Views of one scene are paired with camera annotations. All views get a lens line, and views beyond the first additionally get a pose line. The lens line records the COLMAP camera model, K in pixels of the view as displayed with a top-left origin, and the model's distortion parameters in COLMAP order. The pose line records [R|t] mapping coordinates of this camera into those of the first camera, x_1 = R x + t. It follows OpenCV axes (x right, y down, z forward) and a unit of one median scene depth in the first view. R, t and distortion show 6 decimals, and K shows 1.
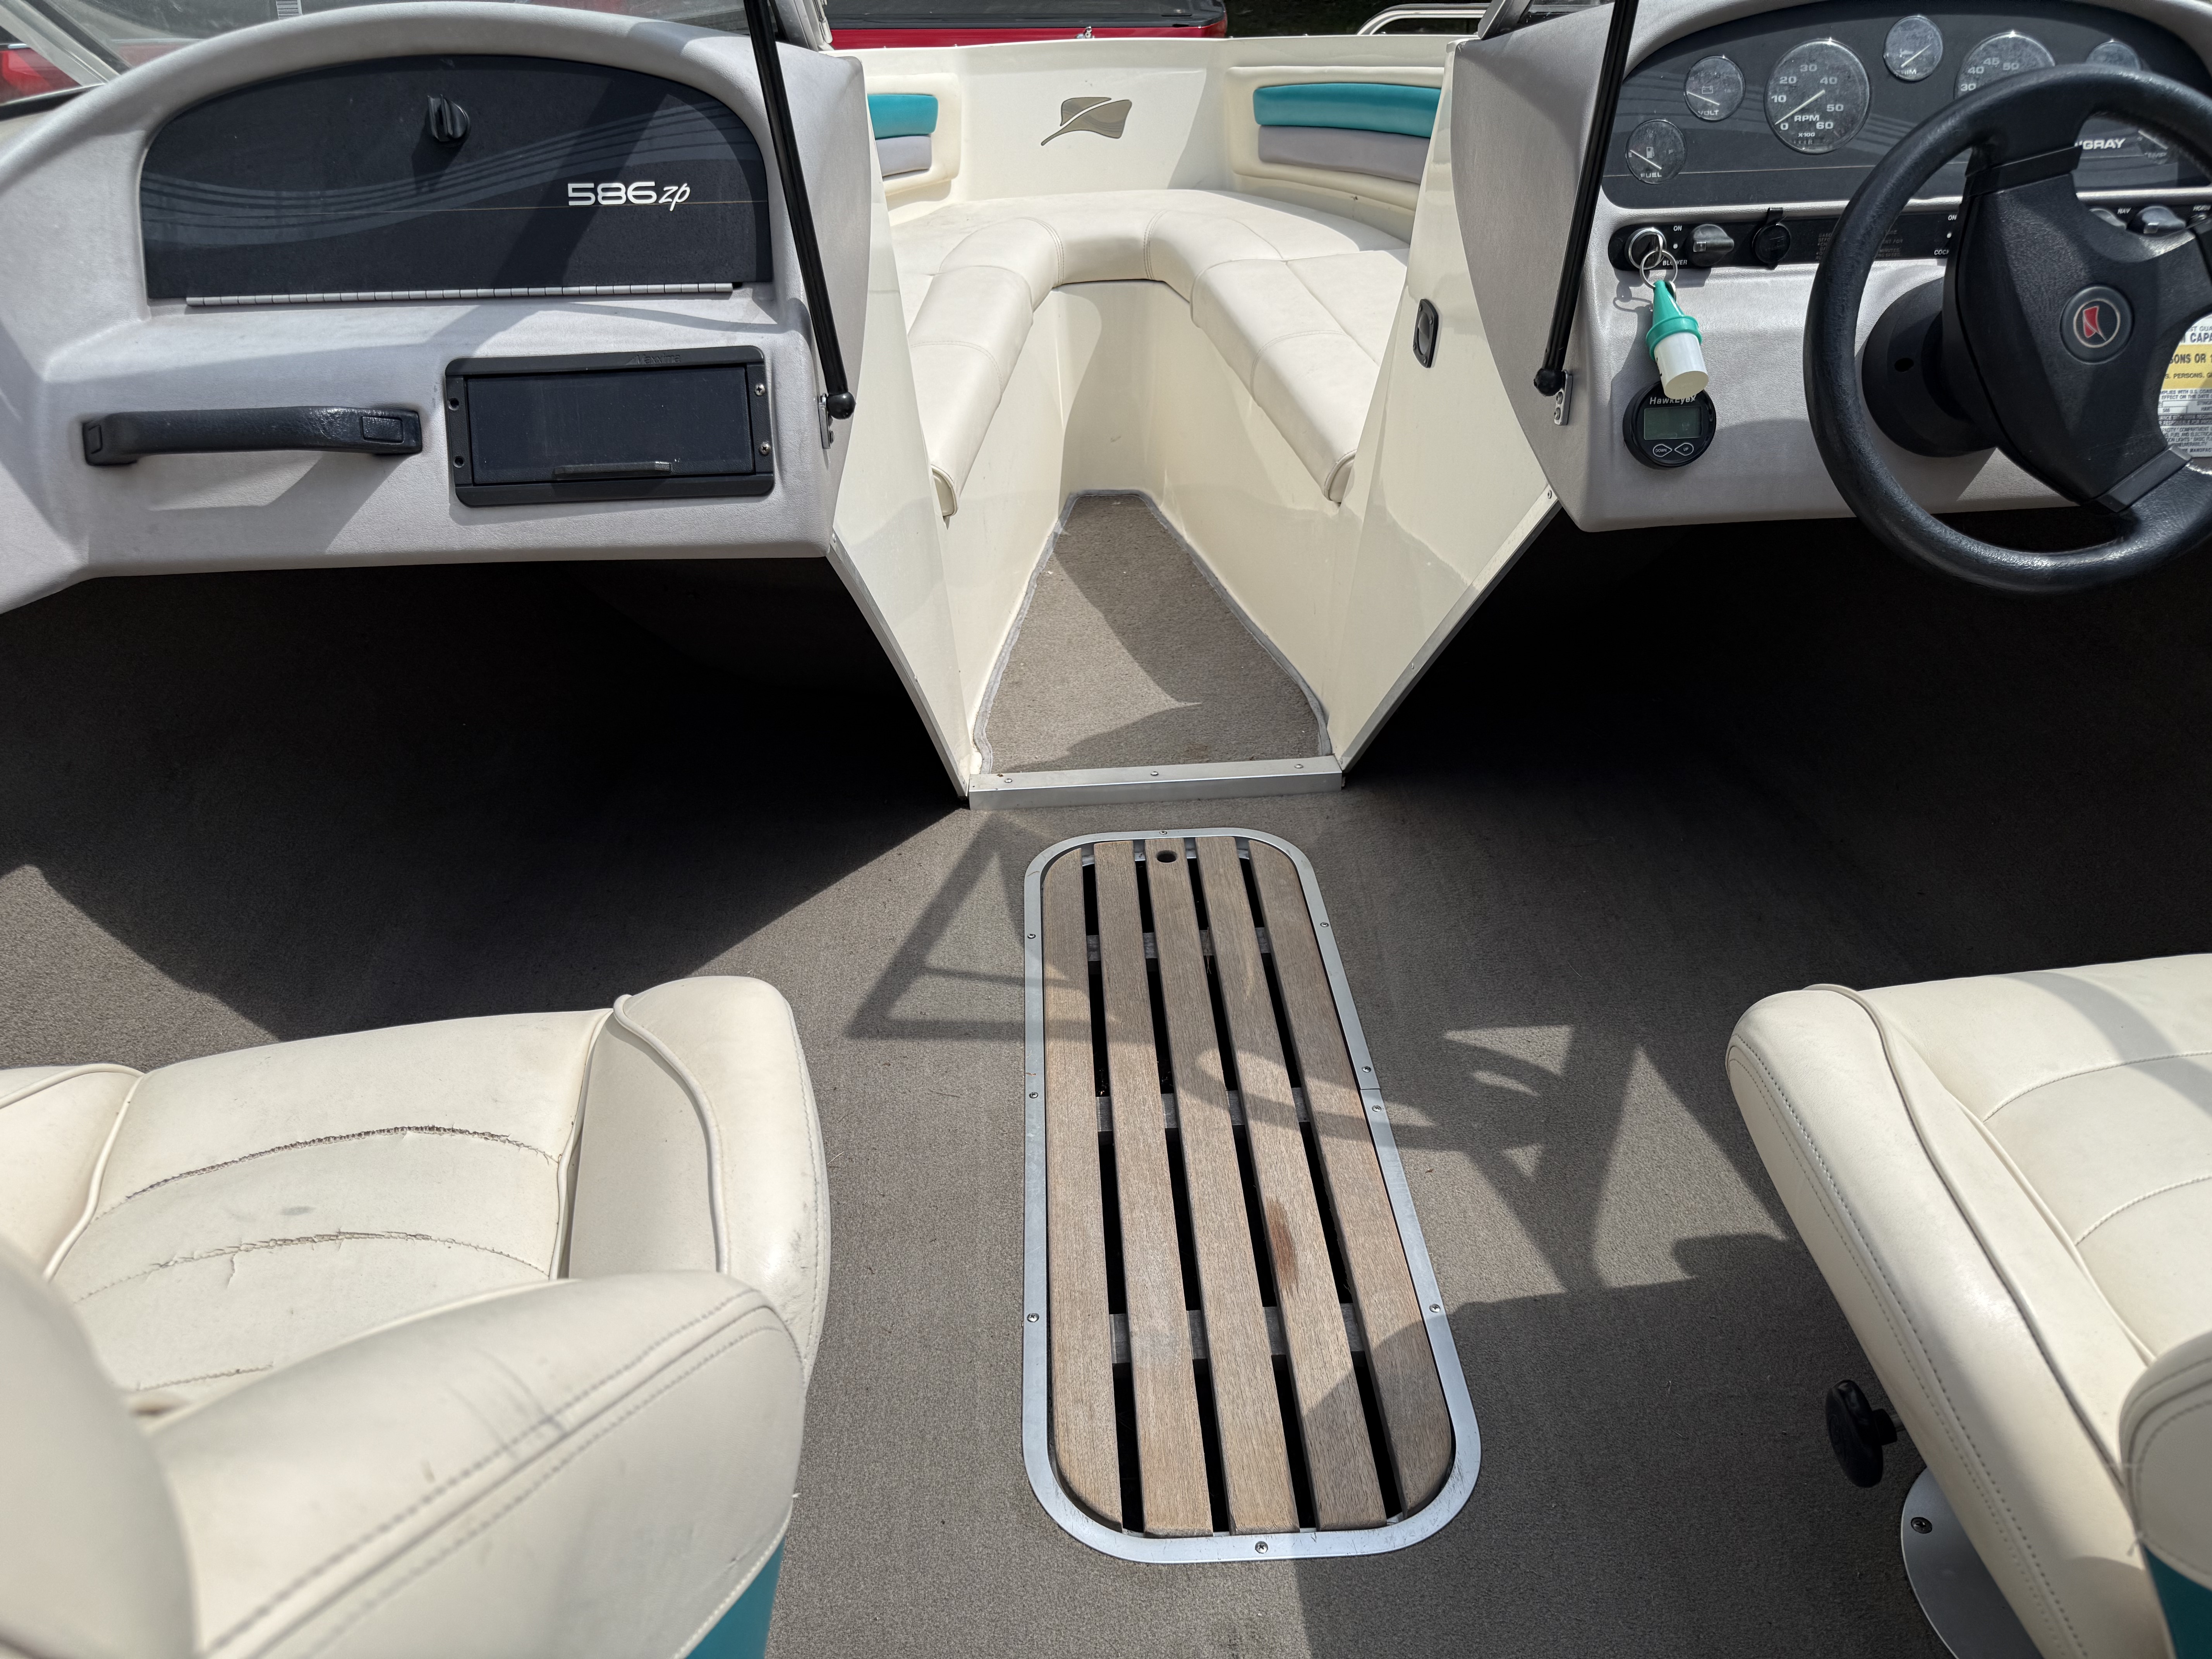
lens RADIAL K [[1539.8, 0, 1096.7], [0, 1539.8, 826.1], [0, 0, 1]] dist [-0.022998, -0.001230]
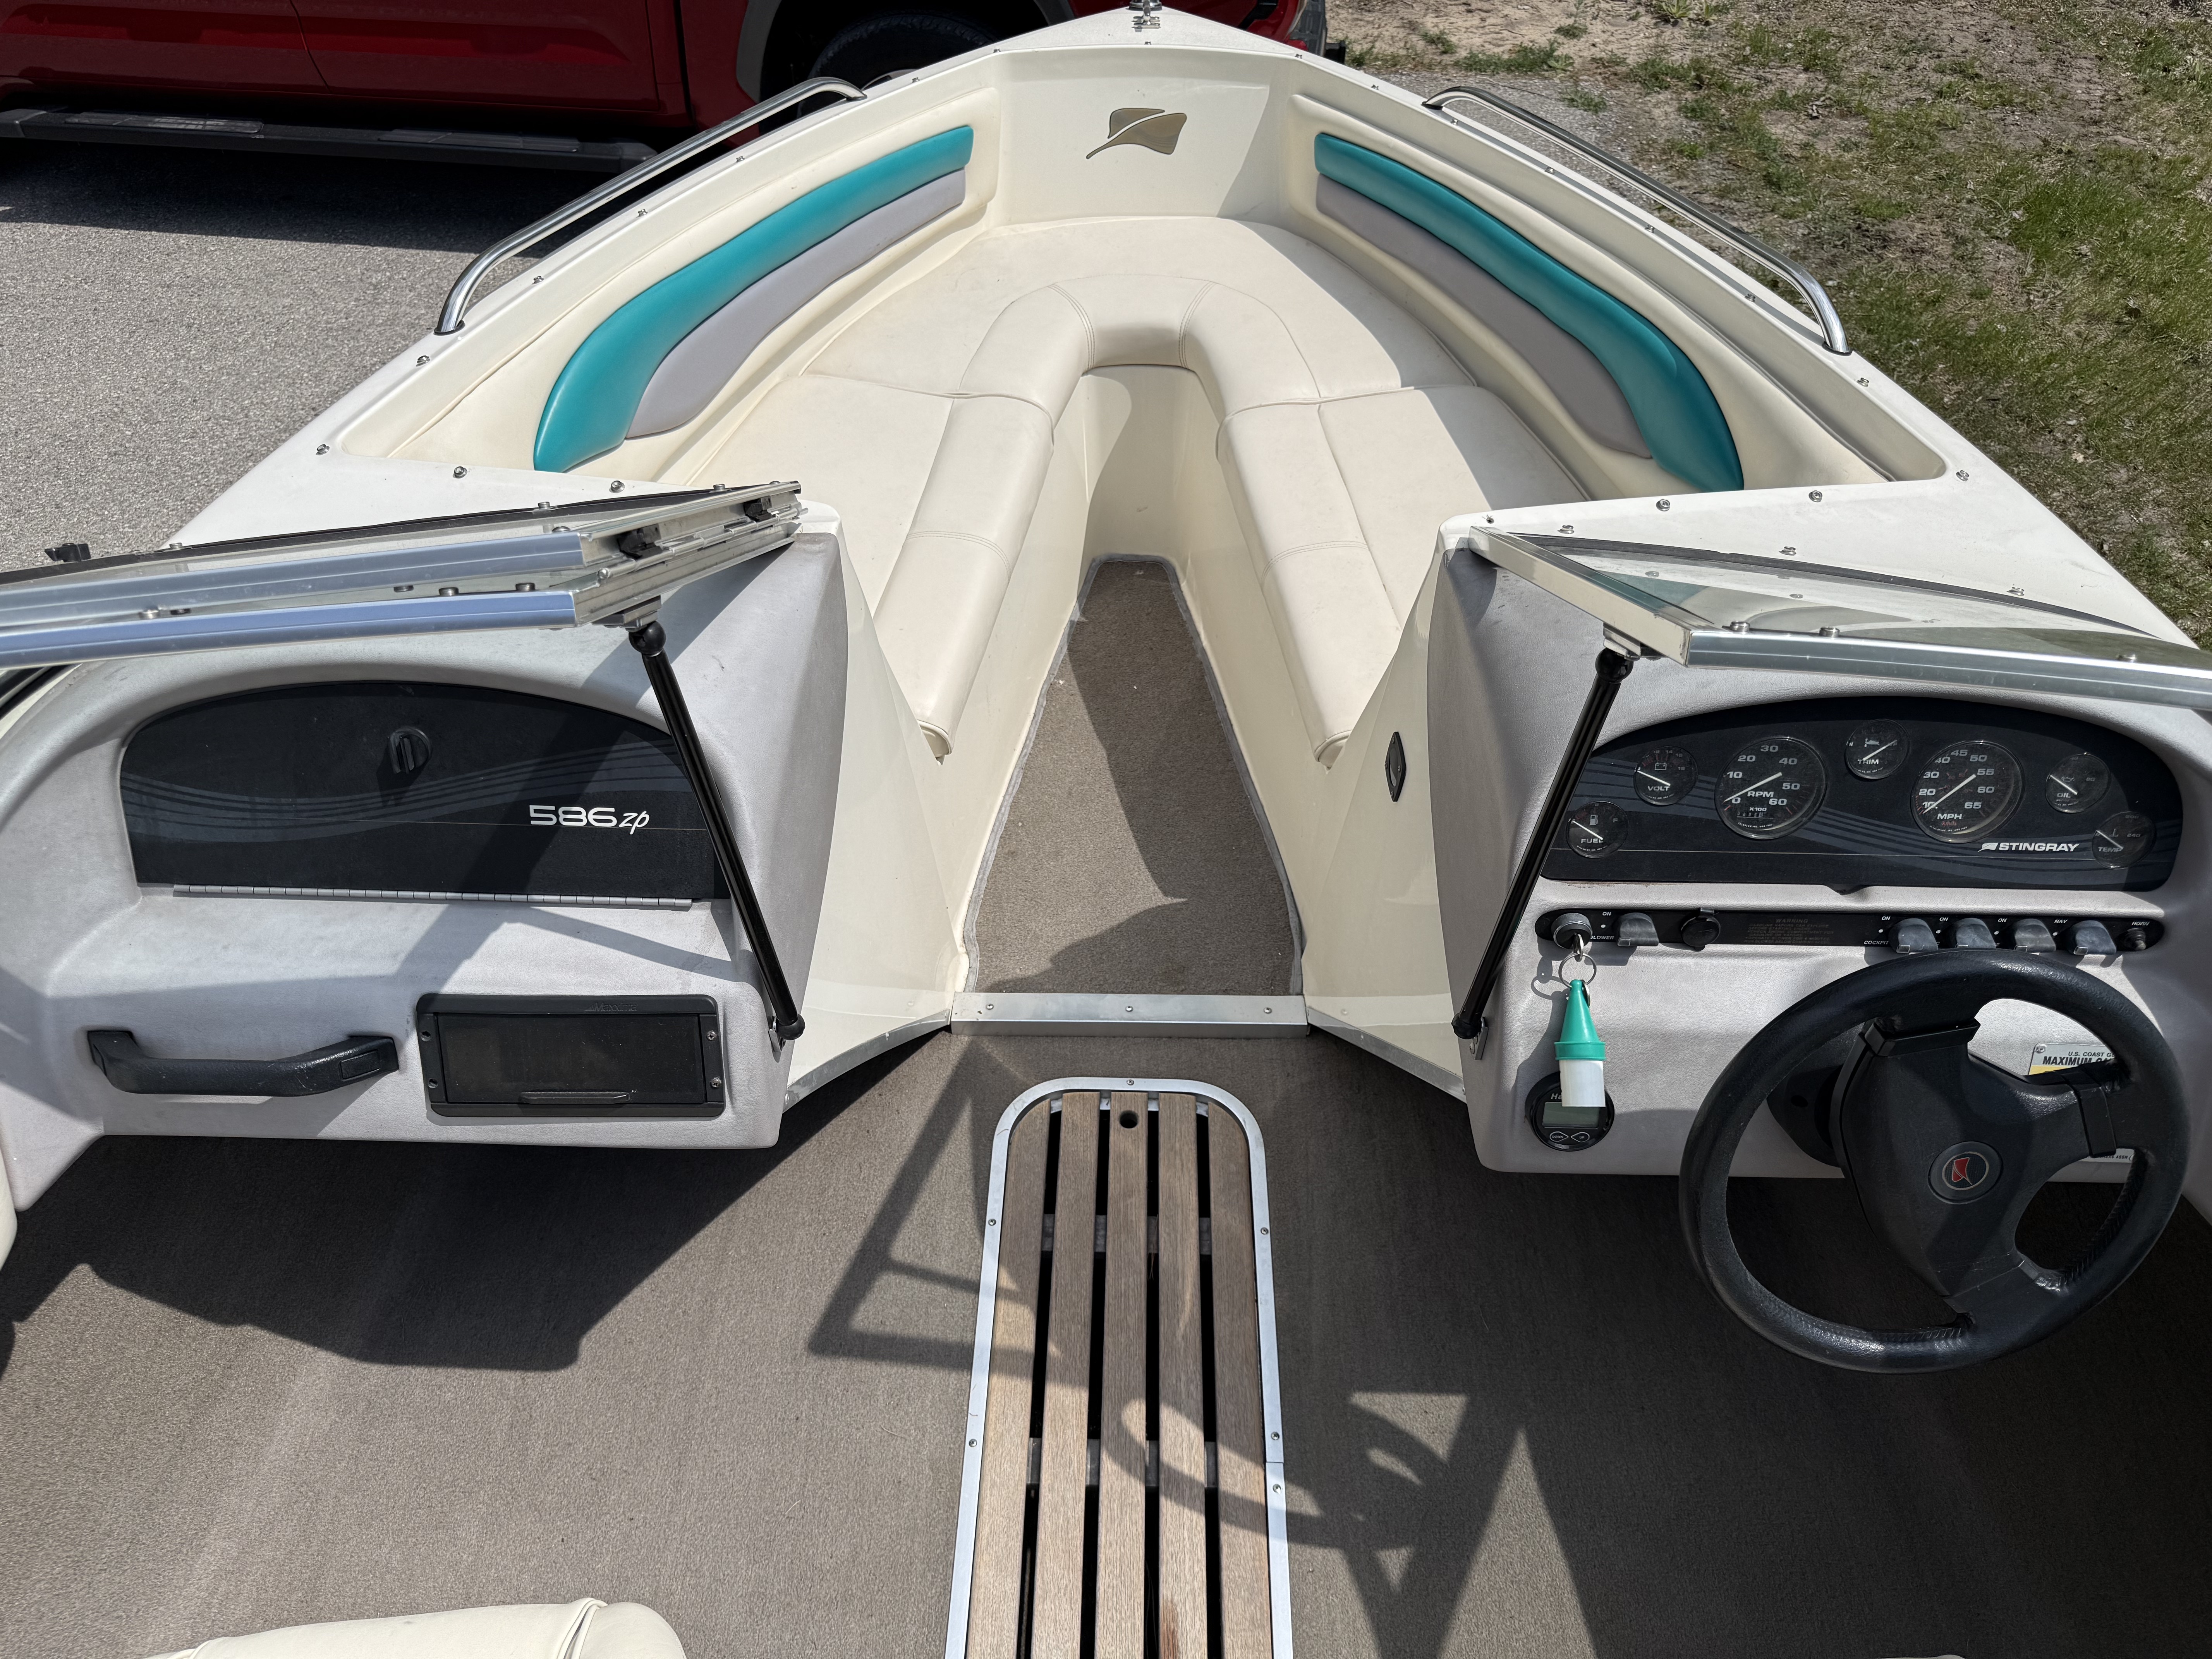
lens RADIAL K [[1551.7, 0, 1106.0], [0, 1551.7, 829.5], [0, 0, 1]] dist [0.002220, -0.039756]
pose [[0.997432, 0.067239, -0.024667, 0.054076], [-0.060486, 0.975257, 0.212639, -0.511612], [0.038354, -0.210601, 0.976819, -0.007239]]
